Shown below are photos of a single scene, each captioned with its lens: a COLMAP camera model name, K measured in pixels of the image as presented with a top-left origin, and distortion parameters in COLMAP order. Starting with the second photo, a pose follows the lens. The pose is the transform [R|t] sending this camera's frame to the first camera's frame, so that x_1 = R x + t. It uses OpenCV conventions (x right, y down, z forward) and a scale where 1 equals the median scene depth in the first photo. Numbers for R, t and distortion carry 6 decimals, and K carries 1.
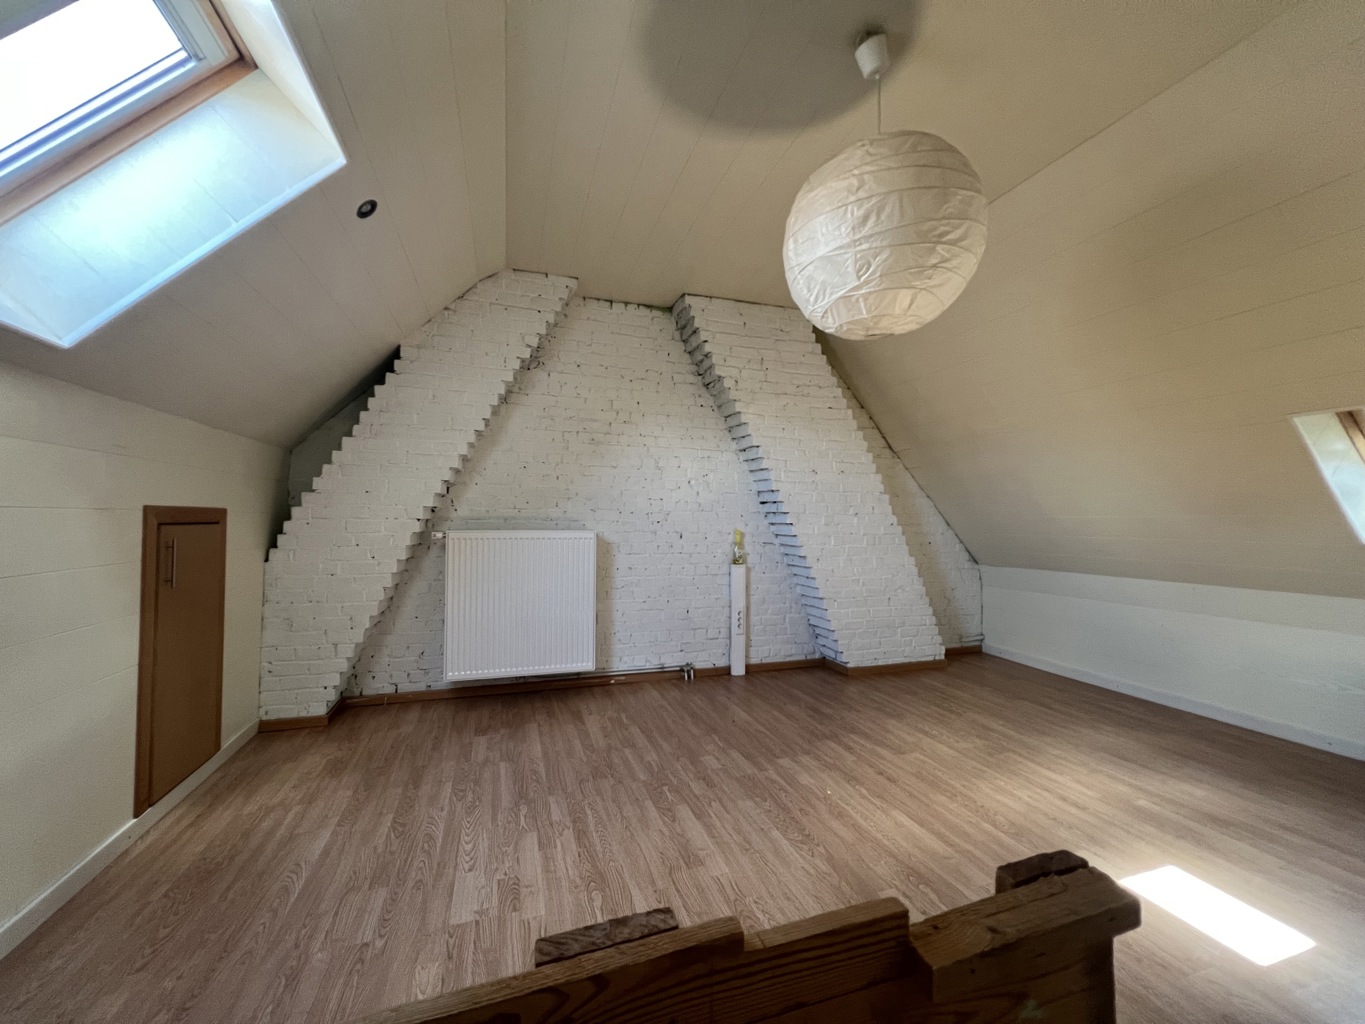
lens RADIAL K [[545.5, 0, 680.5], [0, 545.5, 506.1], [0, 0, 1]] dist [-0.000097, -0.000022]
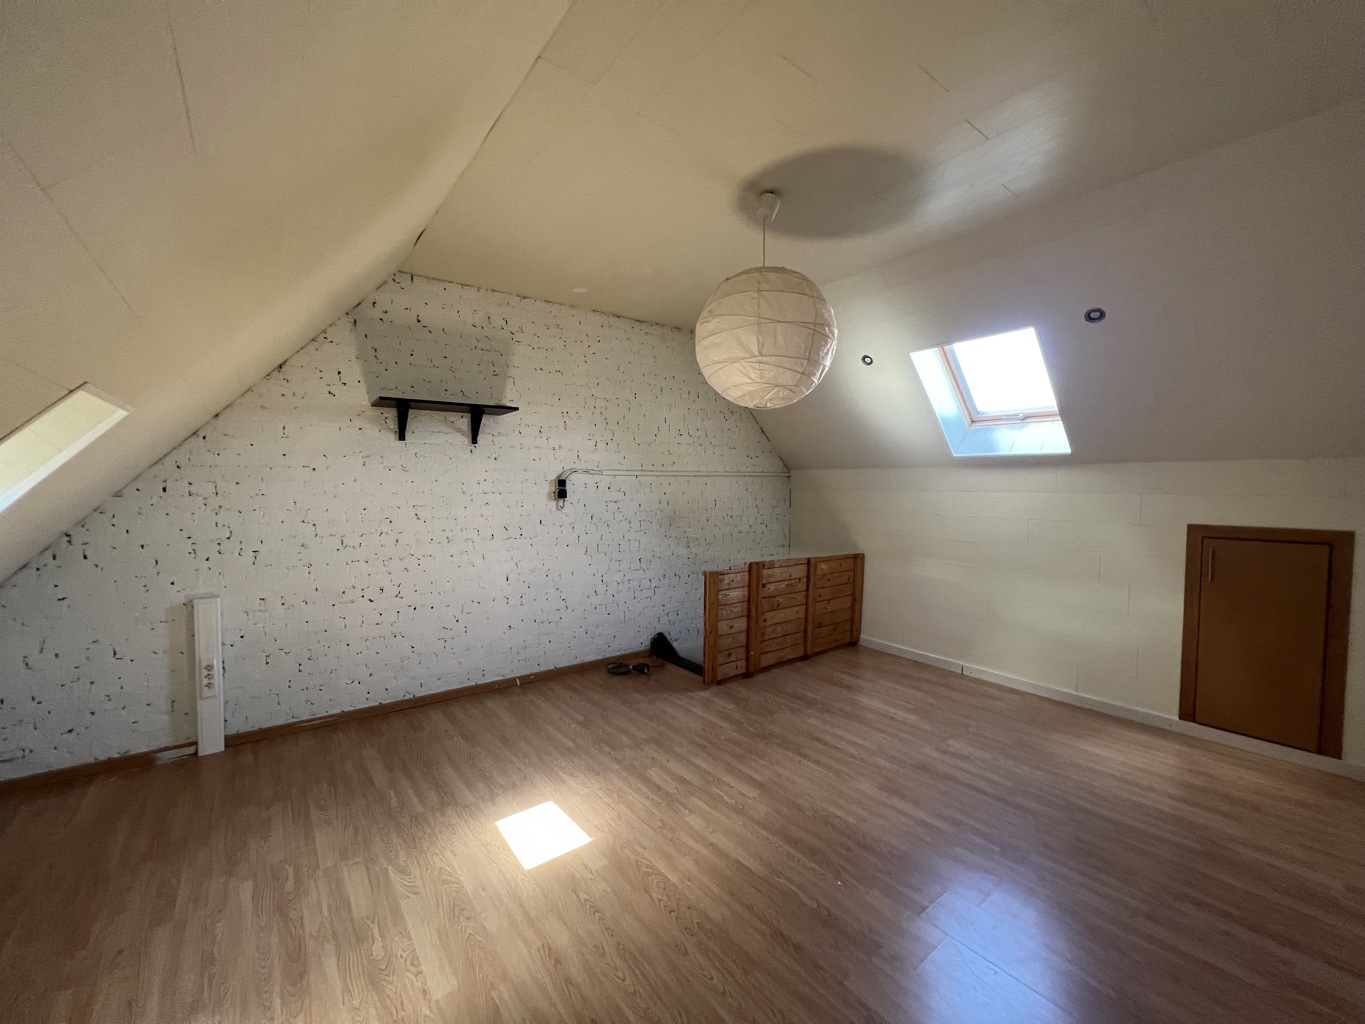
lens RADIAL K [[545.5, 0, 680.5], [0, 545.5, 506.1], [0, 0, 1]] dist [-0.000097, -0.000022]
pose [[-0.939277, 0.004969, -0.343125, 0.891926], [-0.001494, 0.999826, 0.018569, -0.077829], [0.343157, 0.017953, -0.939106, 1.920236]]
